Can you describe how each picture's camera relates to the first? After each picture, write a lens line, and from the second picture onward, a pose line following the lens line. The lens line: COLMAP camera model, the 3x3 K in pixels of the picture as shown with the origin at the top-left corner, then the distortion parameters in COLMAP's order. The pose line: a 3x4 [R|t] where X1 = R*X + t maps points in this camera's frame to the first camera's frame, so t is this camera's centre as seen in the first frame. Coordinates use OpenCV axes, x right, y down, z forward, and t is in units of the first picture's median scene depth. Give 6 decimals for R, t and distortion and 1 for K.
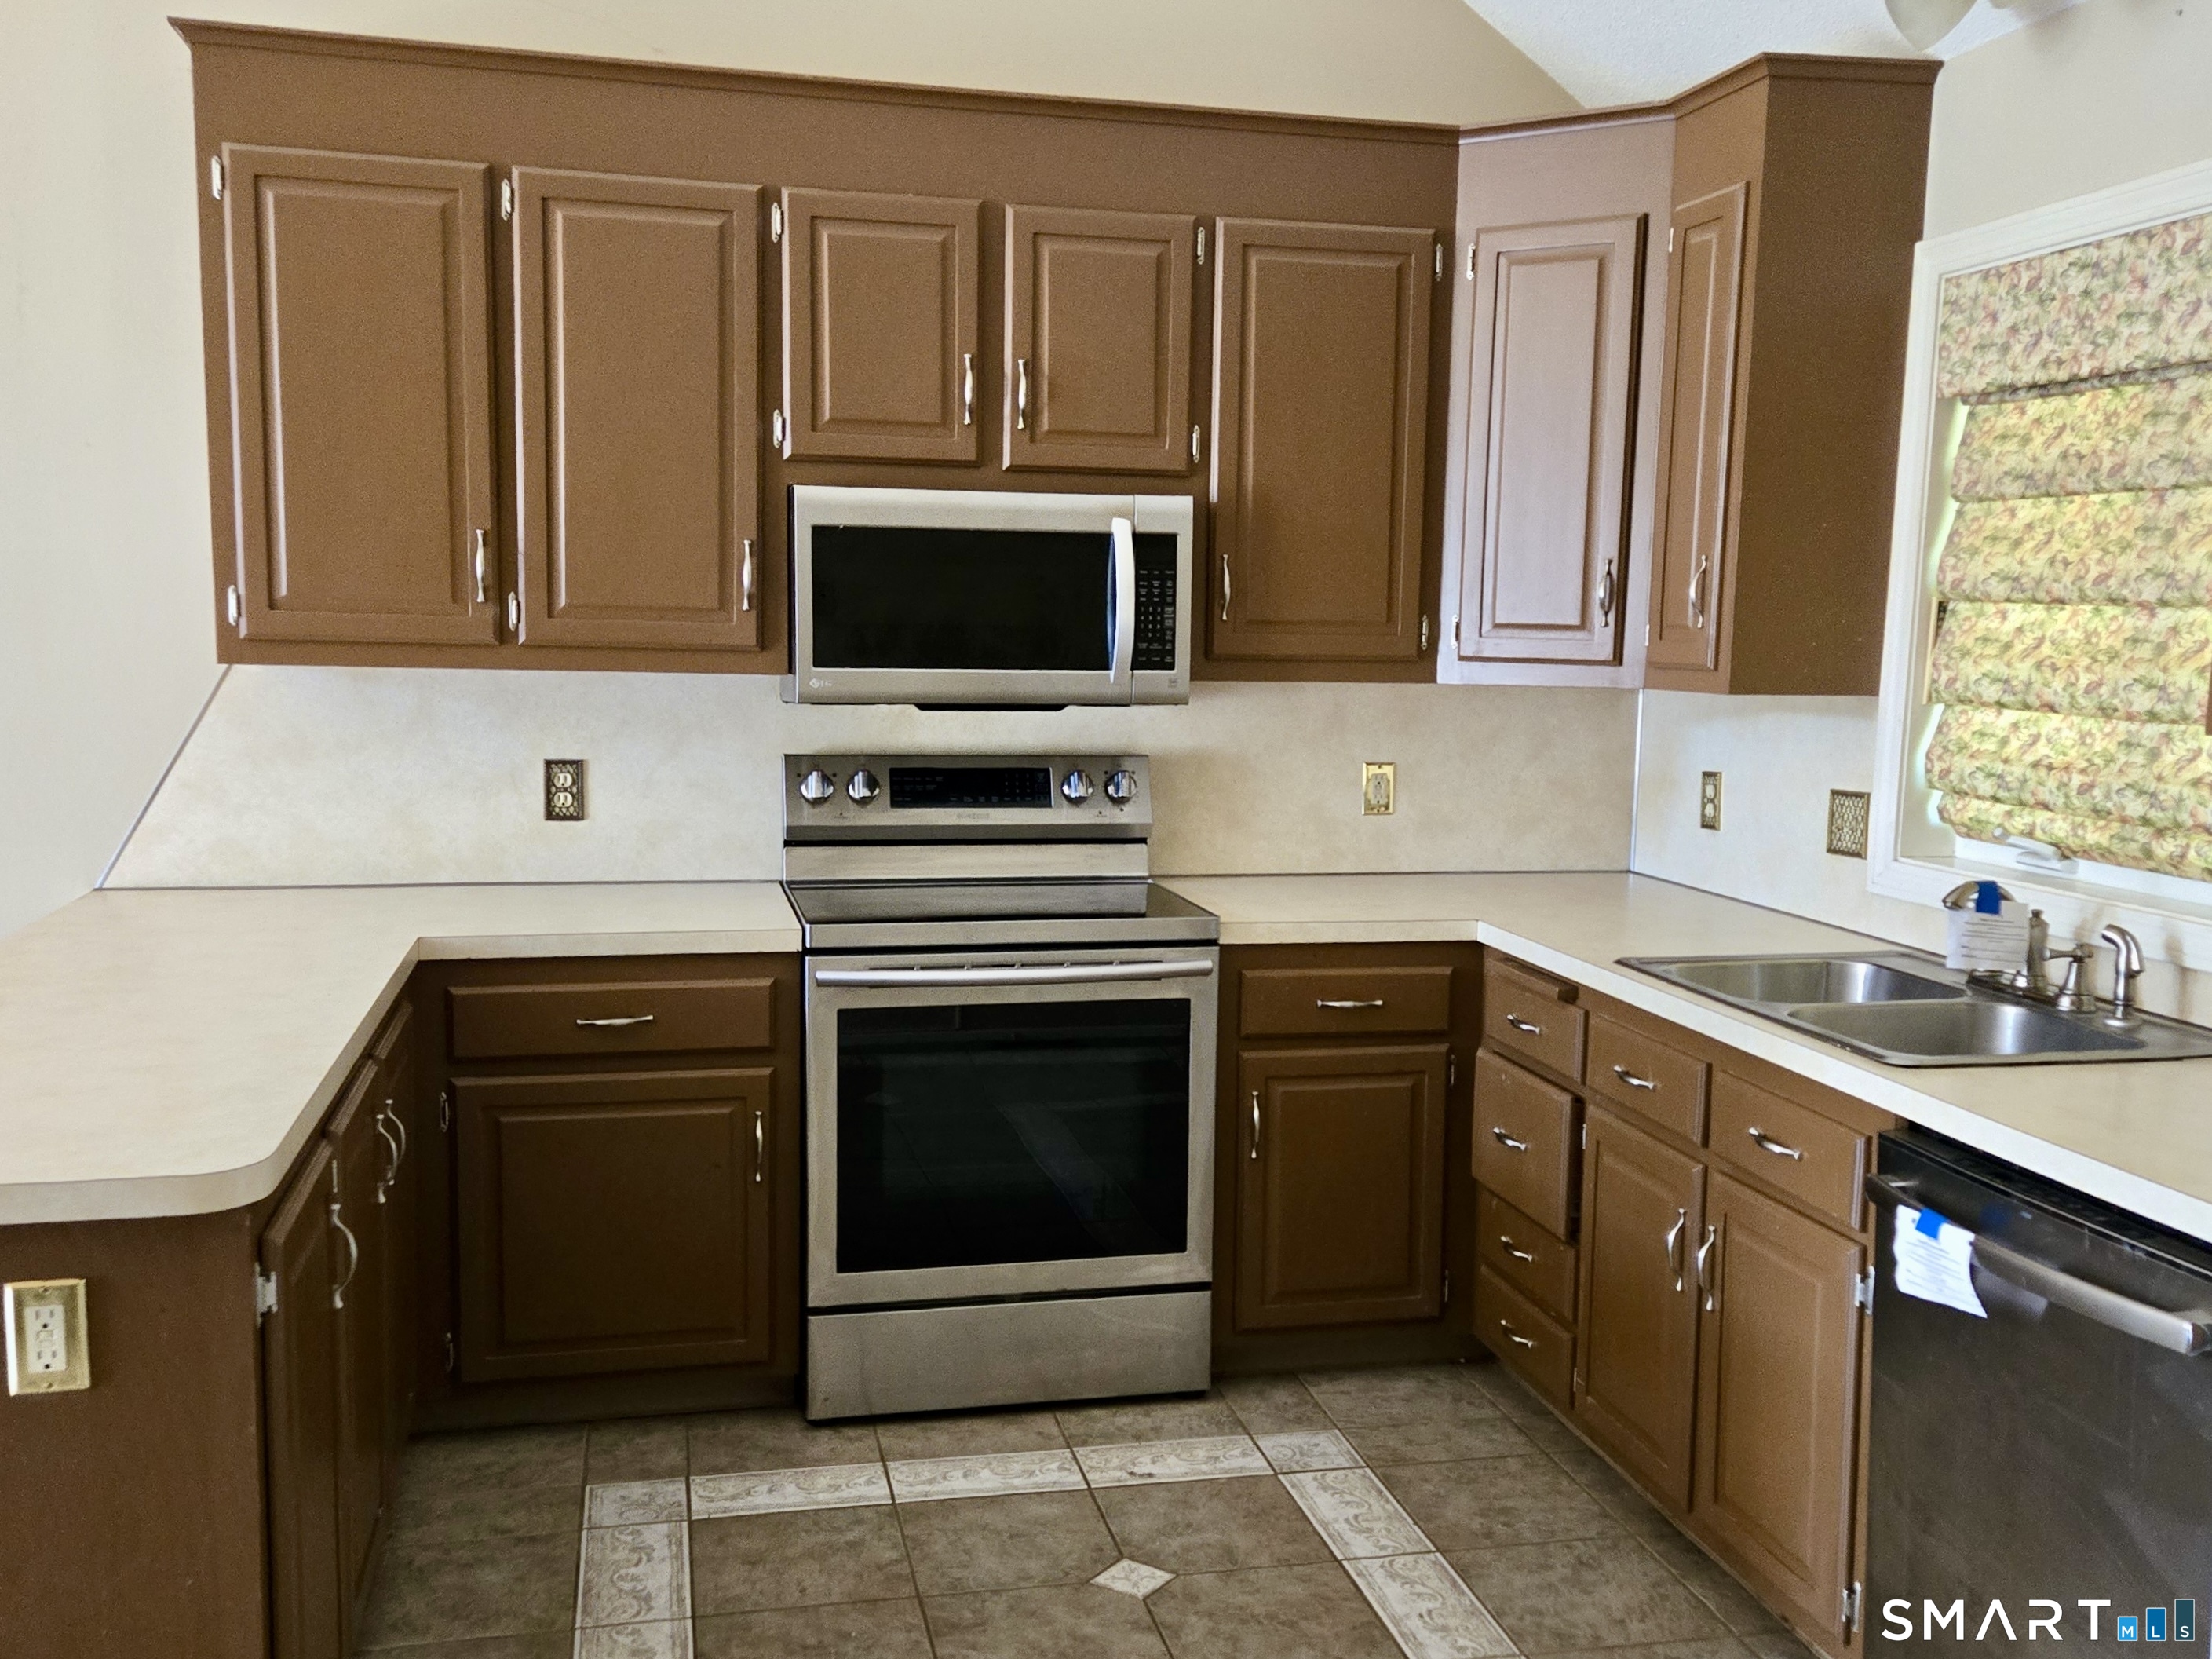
lens RADIAL K [[1962.8, 0, 1107.0], [0, 1962.8, 829.2], [0, 0, 1]] dist [-0.018803, -0.009333]
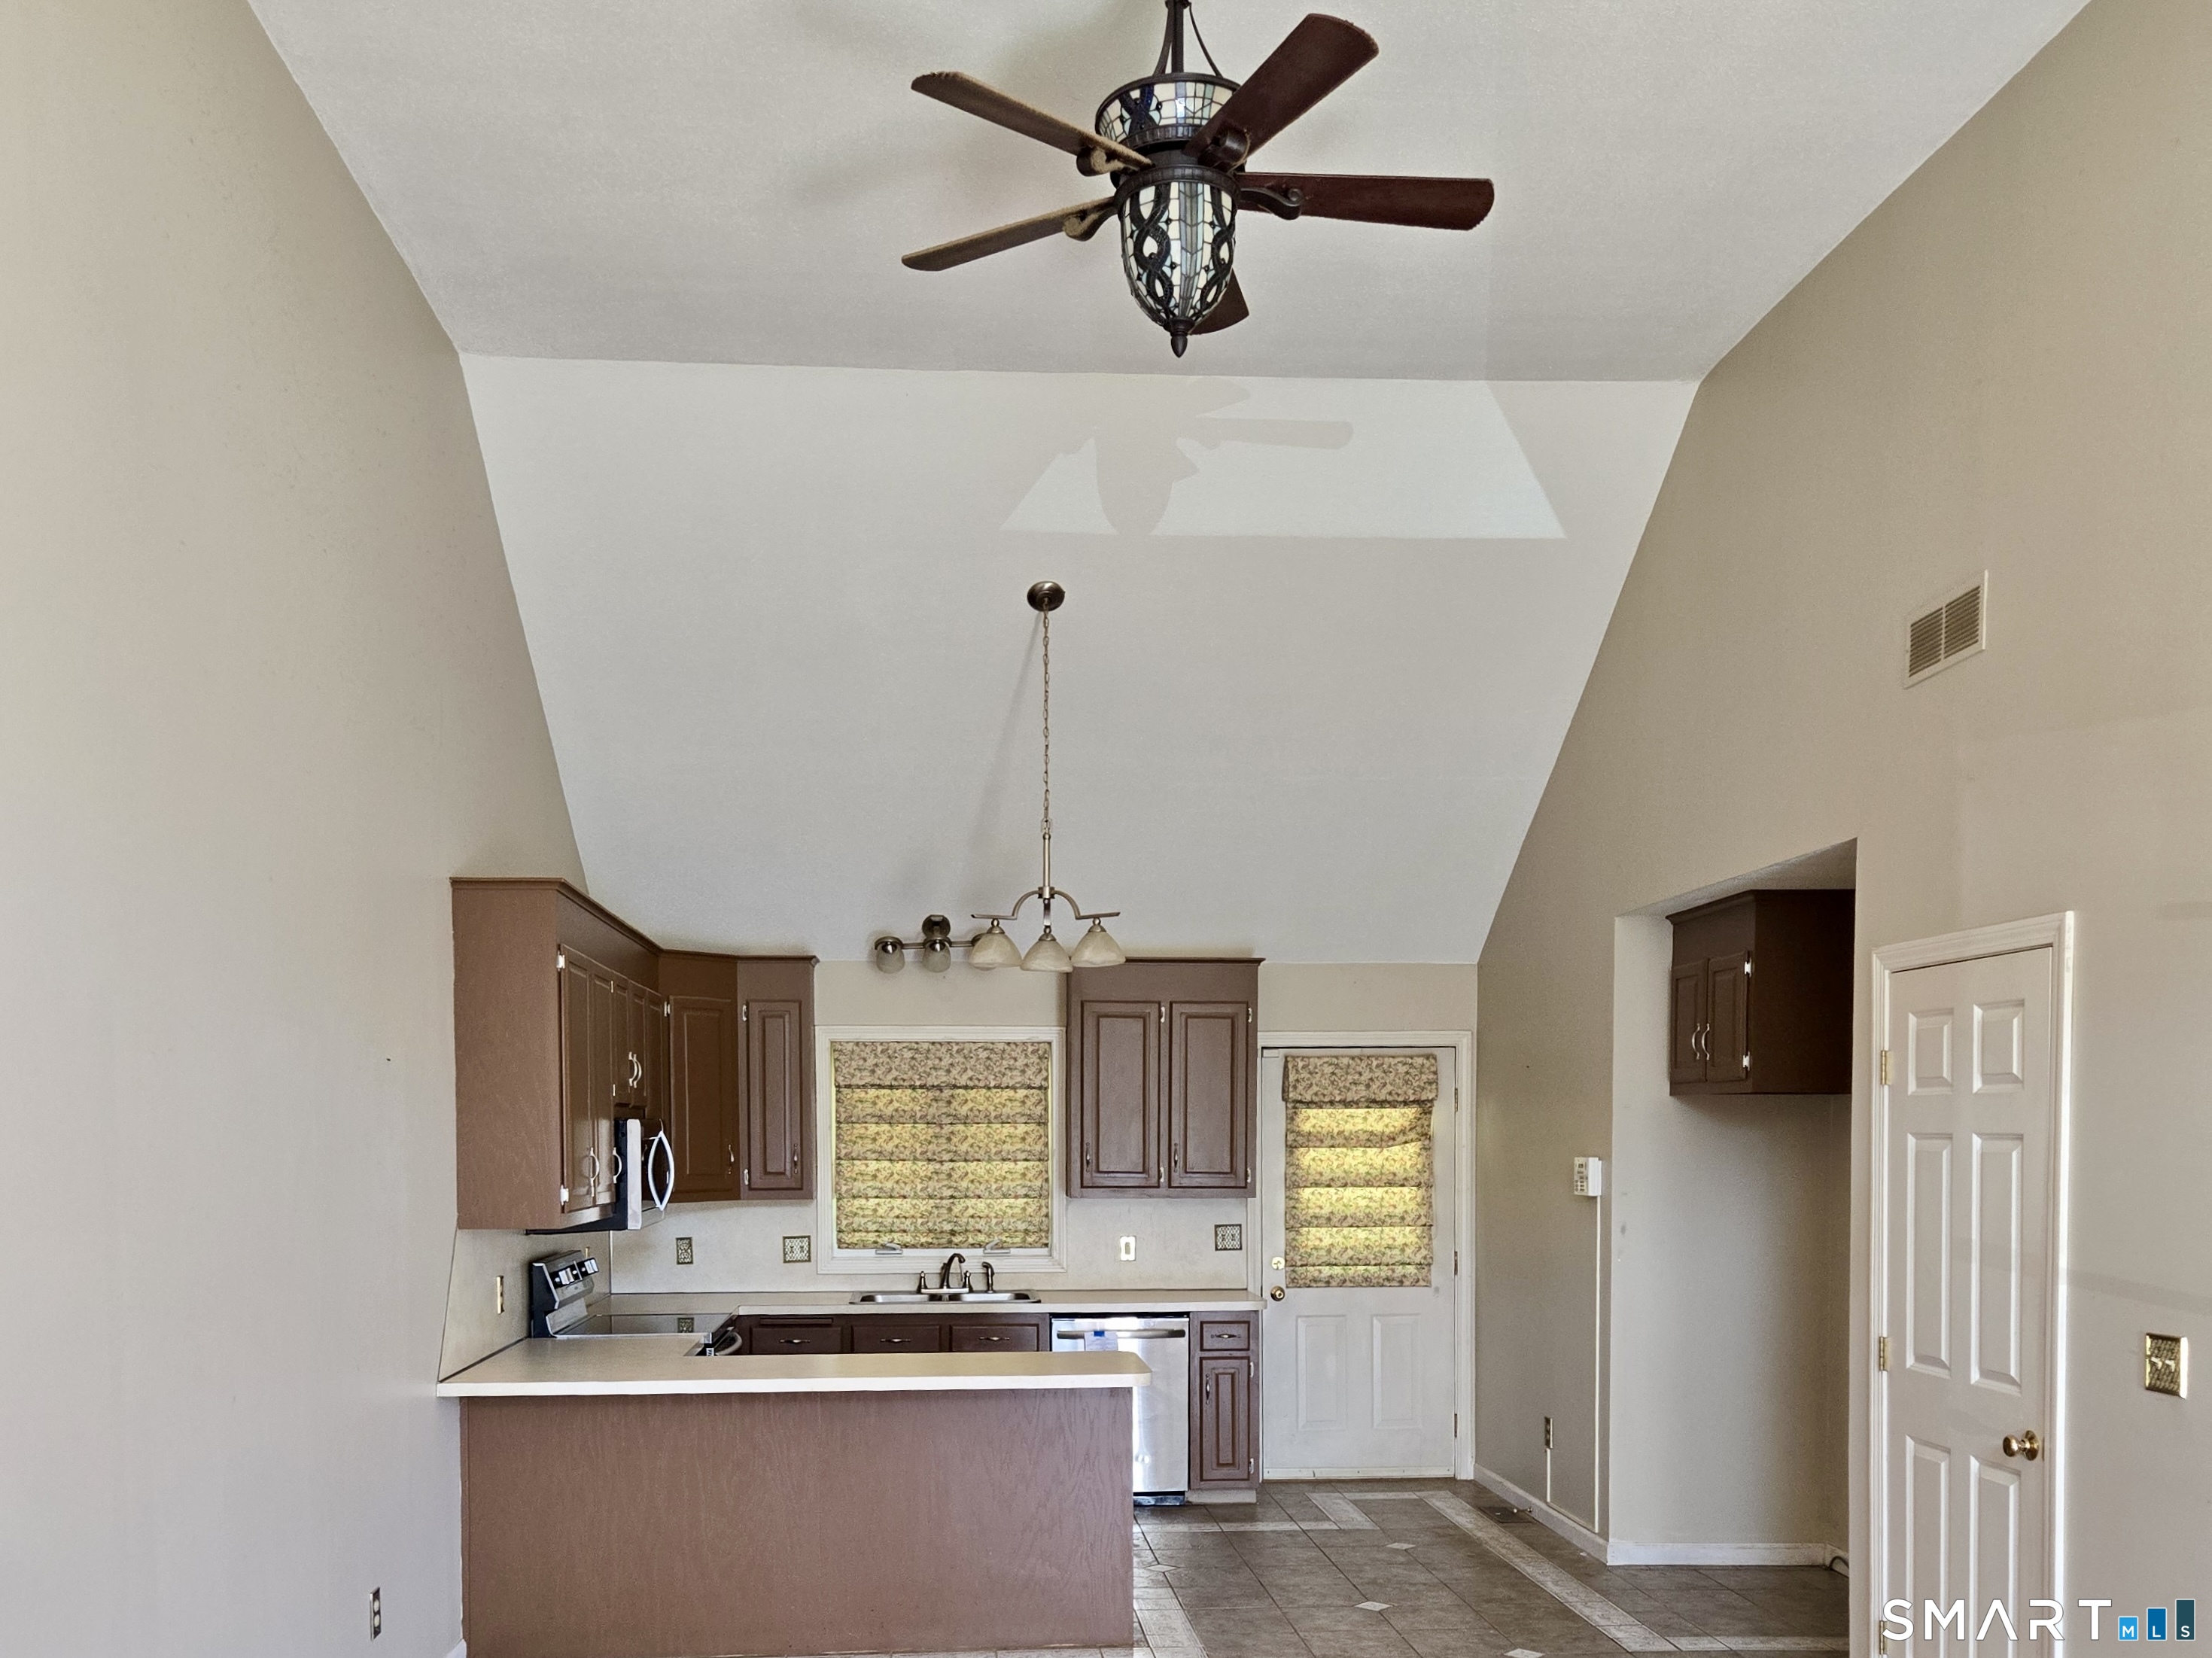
lens RADIAL K [[1962.6, 0, 1107.7], [0, 1962.6, 829.8], [0, 0, 1]] dist [-0.018803, -0.009333]
pose [[0.223002, 0.124901, 0.966783, -2.345383], [0.112732, 0.981799, -0.152844, -0.118224], [-0.968278, 0.143072, 0.204862, 0.025096]]
